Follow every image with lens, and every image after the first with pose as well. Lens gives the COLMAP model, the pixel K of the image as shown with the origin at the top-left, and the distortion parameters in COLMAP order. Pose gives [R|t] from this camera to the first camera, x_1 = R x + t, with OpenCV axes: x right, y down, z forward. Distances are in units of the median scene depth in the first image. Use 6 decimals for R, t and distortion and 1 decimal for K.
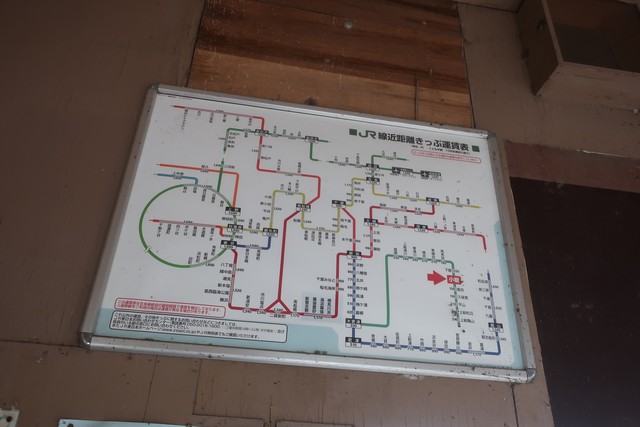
lens RADIAL K [[508.9, 0, 320.0], [0, 508.9, 213.5], [0, 0, 1]] dist [-0.000175, 0.002595]
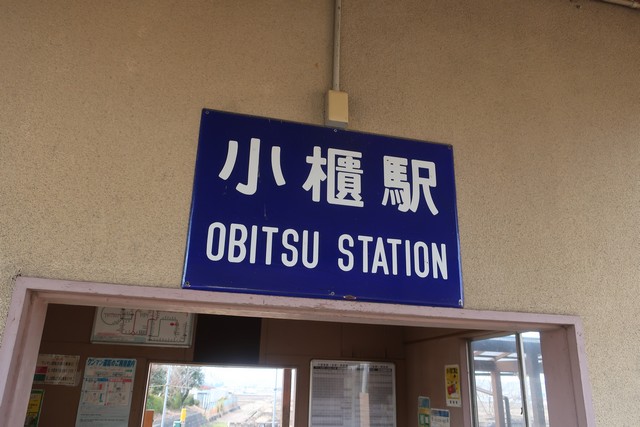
lens RADIAL K [[508.9, 0, 320.0], [0, 508.9, 213.5], [0, 0, 1]] dist [-0.000175, 0.002595]
pose [[0.996755, 0.017829, 0.078492, 1.063815], [-0.032217, 0.982008, 0.186072, -1.556361], [-0.073762, -0.187997, 0.979396, -2.984471]]
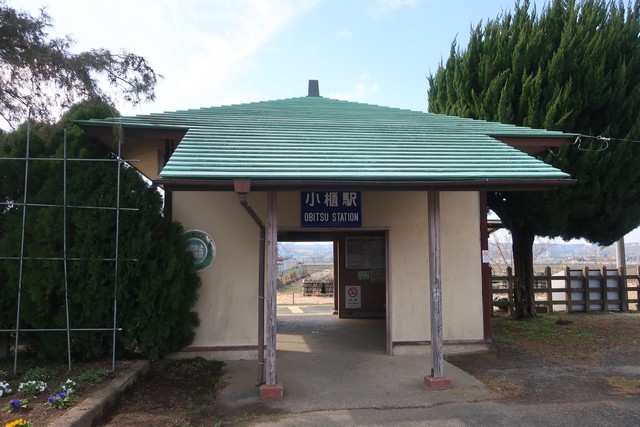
lens RADIAL K [[508.9, 0, 320.0], [0, 508.9, 213.5], [0, 0, 1]] dist [-0.000175, 0.002595]
pose [[0.998120, -0.046077, -0.040422, 1.280331], [0.058727, 0.907752, 0.415377, -3.479590], [0.017554, -0.416970, 0.908751, -6.637631]]
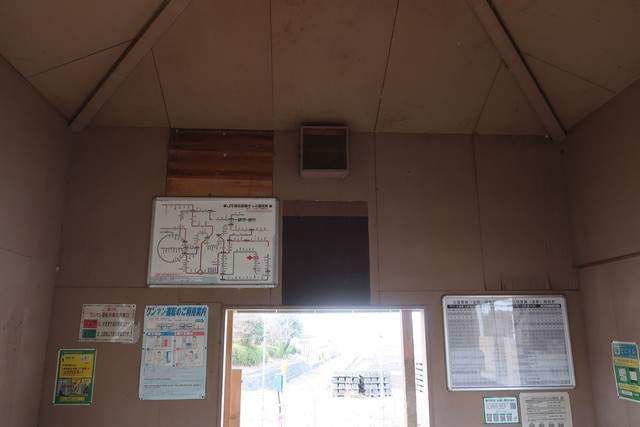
lens RADIAL K [[508.9, 0, 320.0], [0, 508.9, 213.5], [0, 0, 1]] dist [-0.000175, 0.002595]
pose [[0.993849, -0.064856, -0.089771, 0.920217], [0.087336, 0.957412, 0.275199, -0.930402], [0.068099, -0.281347, 0.957187, -1.853448]]
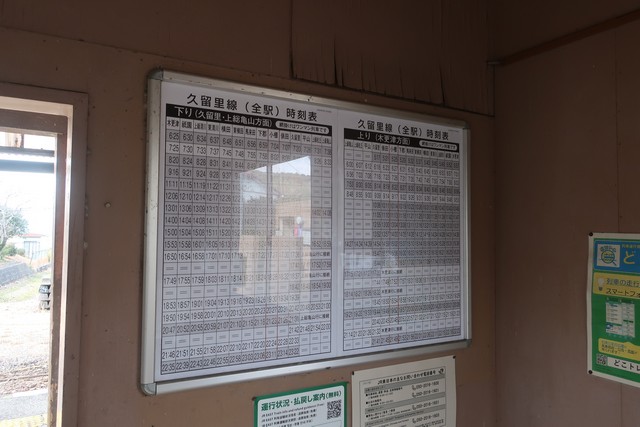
lens RADIAL K [[508.9, 0, 320.0], [0, 508.9, 213.5], [0, 0, 1]] dist [-0.000175, 0.002595]
pose [[0.932014, -0.010099, 0.362282, 1.294078], [-0.158529, 0.887551, 0.432576, 0.239921], [-0.325912, -0.460599, 0.825608, 0.056197]]
